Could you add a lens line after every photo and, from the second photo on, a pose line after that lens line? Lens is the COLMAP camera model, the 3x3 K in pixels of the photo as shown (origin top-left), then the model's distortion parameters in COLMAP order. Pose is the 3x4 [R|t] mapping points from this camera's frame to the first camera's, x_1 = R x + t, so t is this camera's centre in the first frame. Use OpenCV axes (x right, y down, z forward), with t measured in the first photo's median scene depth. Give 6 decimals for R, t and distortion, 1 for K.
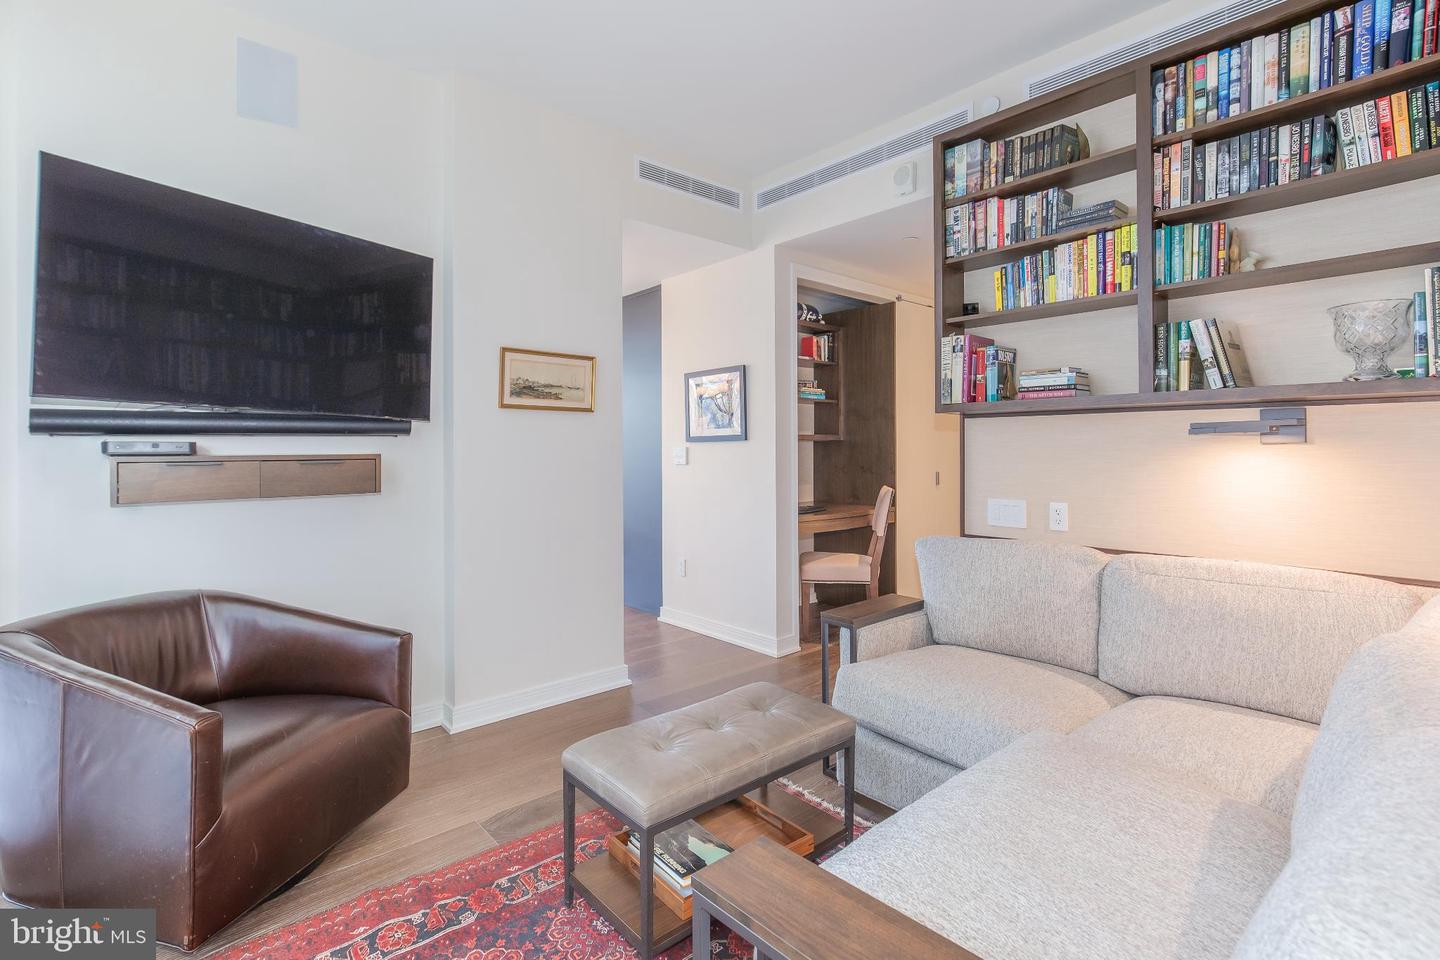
lens RADIAL K [[662.1, 0, 715.7], [0, 662.1, 458.7], [0, 0, 1]] dist [-0.010336, 0.006584]
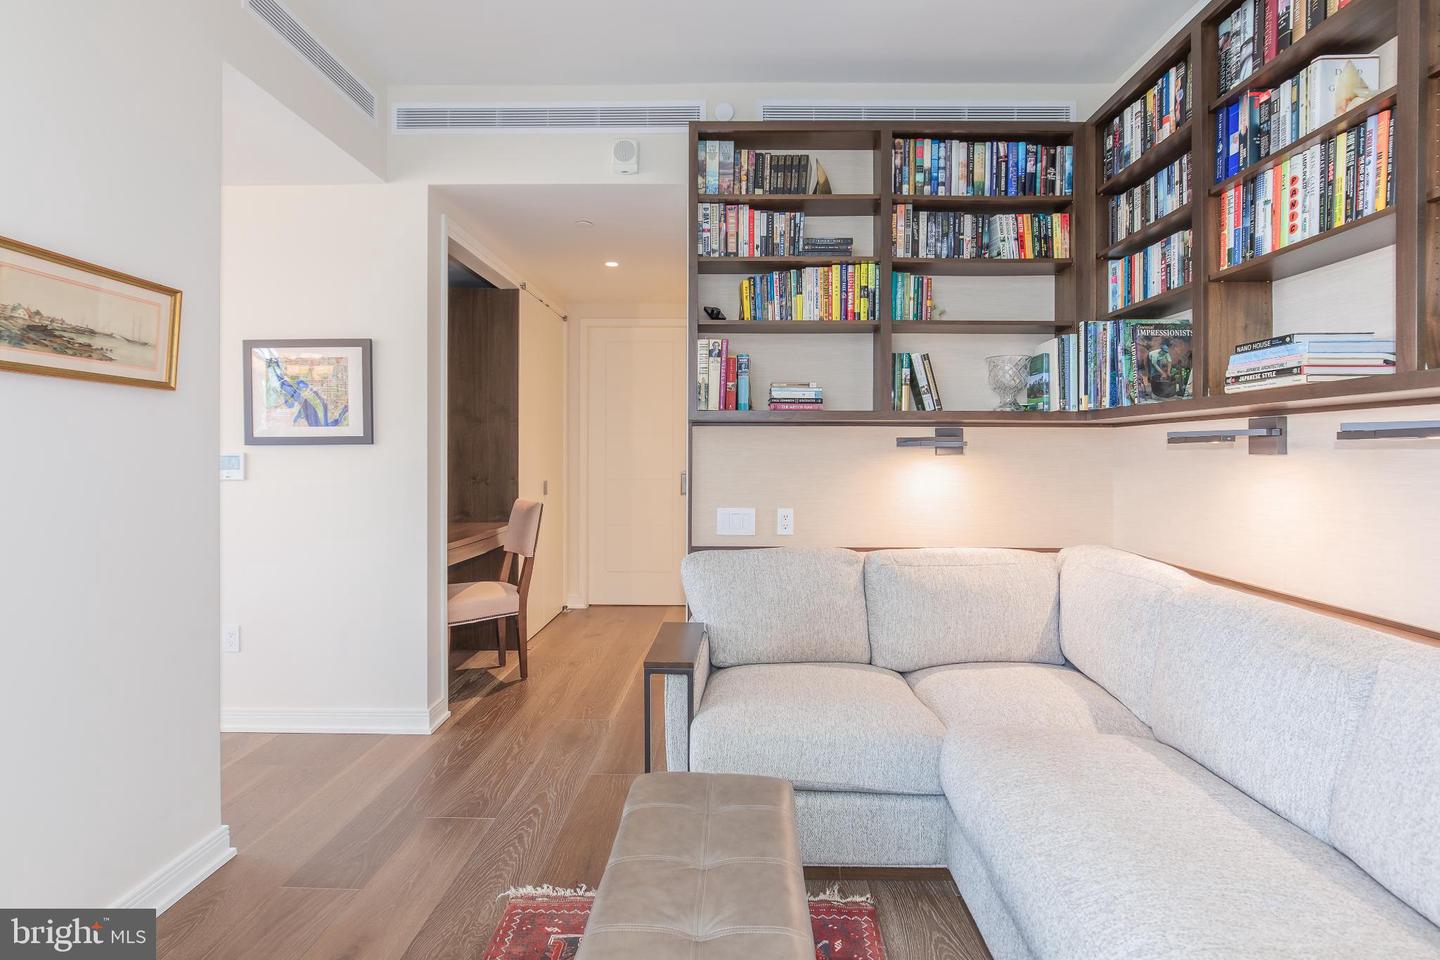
lens RADIAL K [[662.1, 0, 717.6], [0, 662.1, 462.2], [0, 0, 1]] dist [-0.010336, 0.006584]
pose [[0.677414, -0.004578, 0.735588, -0.351343], [0.006408, 0.999979, 0.000322, -0.009636], [-0.735574, 0.004495, 0.677429, 0.368993]]
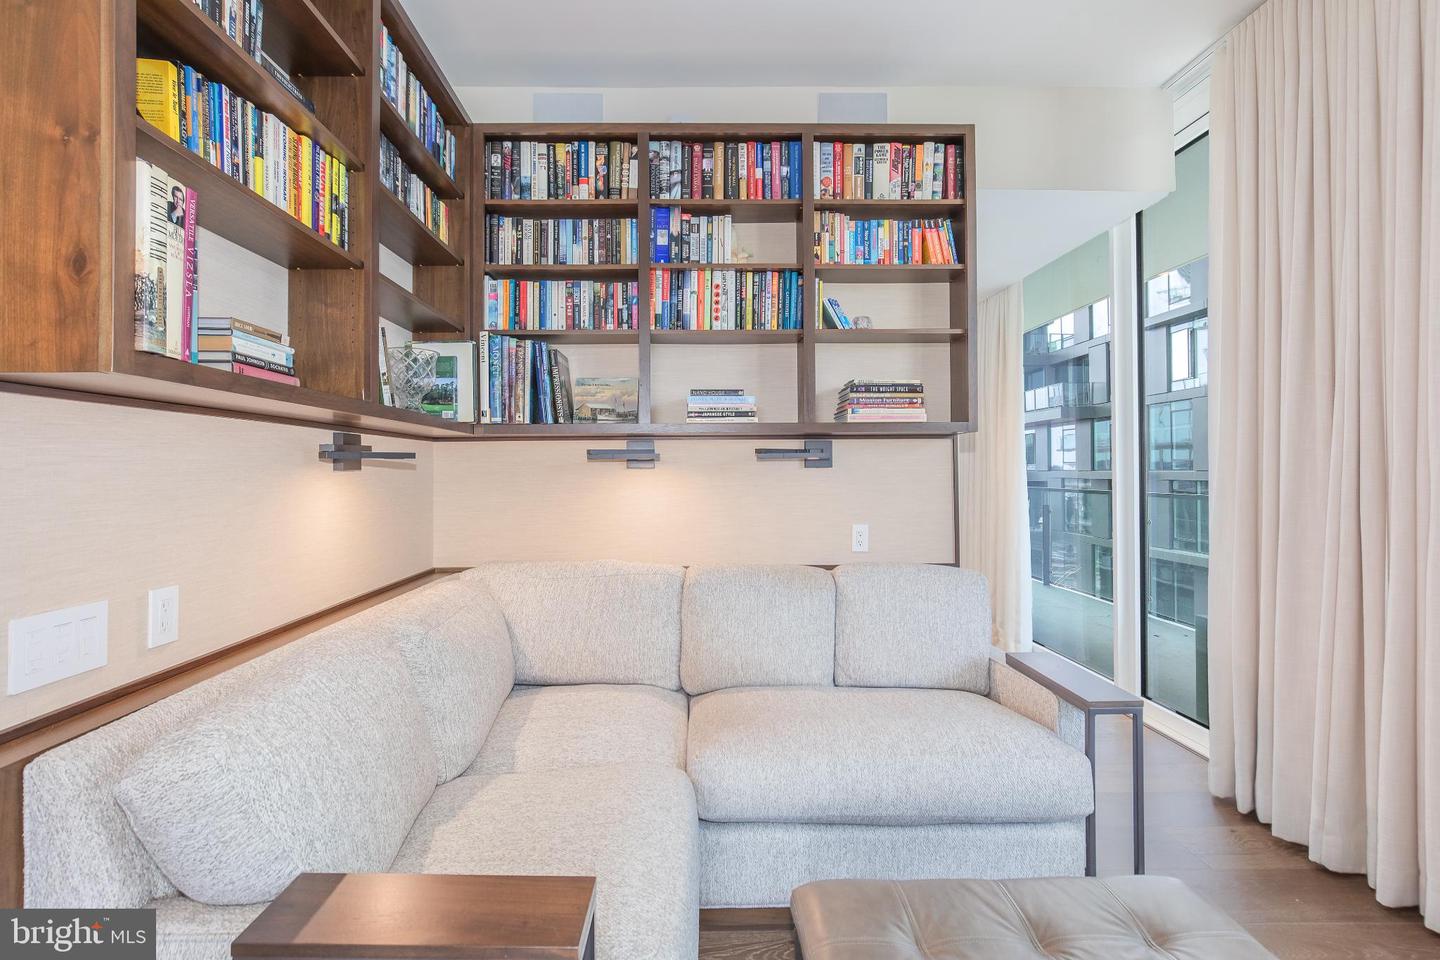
lens RADIAL K [[662.1, 0, 707.3], [0, 662.1, 472.3], [0, 0, 1]] dist [-0.010336, 0.006584]
pose [[-0.763624, 0.008166, 0.645610, -0.114327], [0.020497, 0.999723, 0.011600, -0.018062], [-0.645336, 0.022091, -0.763579, 1.149578]]
